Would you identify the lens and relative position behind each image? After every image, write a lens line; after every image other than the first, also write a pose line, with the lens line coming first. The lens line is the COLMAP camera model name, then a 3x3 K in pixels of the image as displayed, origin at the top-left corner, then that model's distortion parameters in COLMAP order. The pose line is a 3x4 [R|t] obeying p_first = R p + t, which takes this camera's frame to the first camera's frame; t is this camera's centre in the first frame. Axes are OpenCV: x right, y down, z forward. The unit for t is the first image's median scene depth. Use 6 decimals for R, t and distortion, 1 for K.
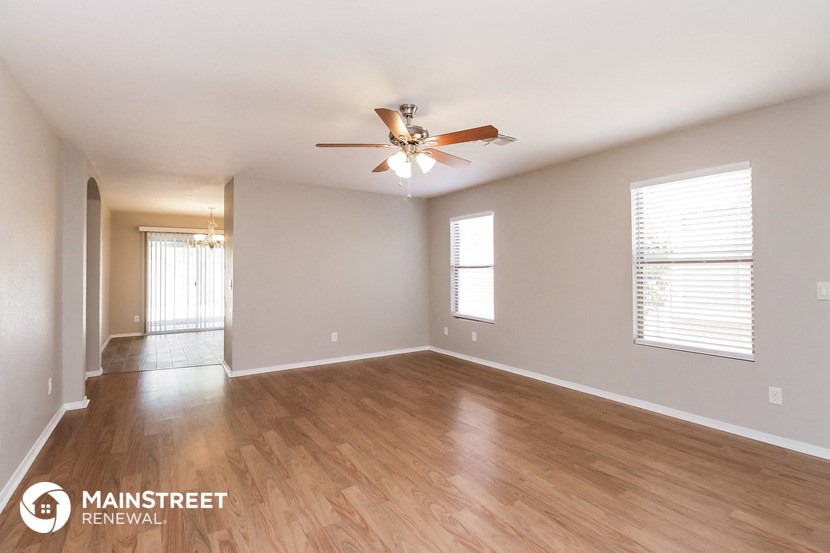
lens RADIAL K [[389.2, 0, 410.2], [0, 389.2, 266.3], [0, 0, 1]] dist [0.004343, -0.000351]
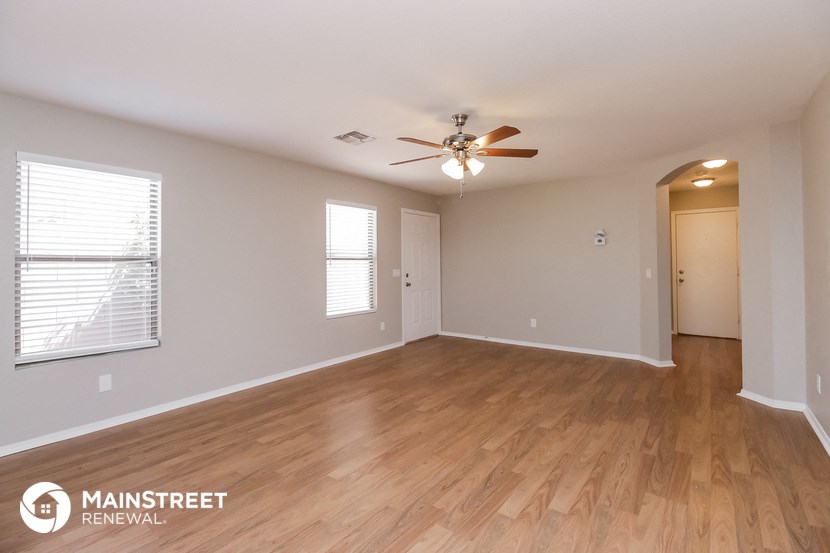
lens RADIAL K [[384.5, 0, 411.6], [0, 384.5, 260.9], [0, 0, 1]] dist [-0.003524, -0.000595]
pose [[-0.320695, 0.013791, 0.947082, -0.955578], [0.003500, 0.999904, -0.013375, 0.017721], [-0.947176, -0.000975, -0.320713, 1.408184]]
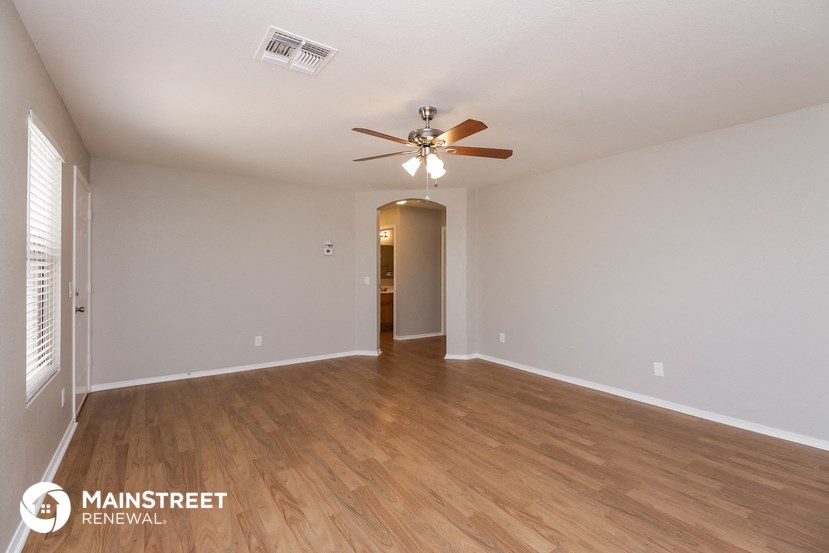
lens RADIAL K [[388.7, 0, 409.7], [0, 388.7, 266.3], [0, 0, 1]] dist [0.004343, -0.000351]
pose [[-0.999643, 0.005048, -0.026242, 0.069198], [0.005562, 0.999794, -0.019521, 0.019570], [0.026138, -0.019660, -0.999465, 1.909184]]
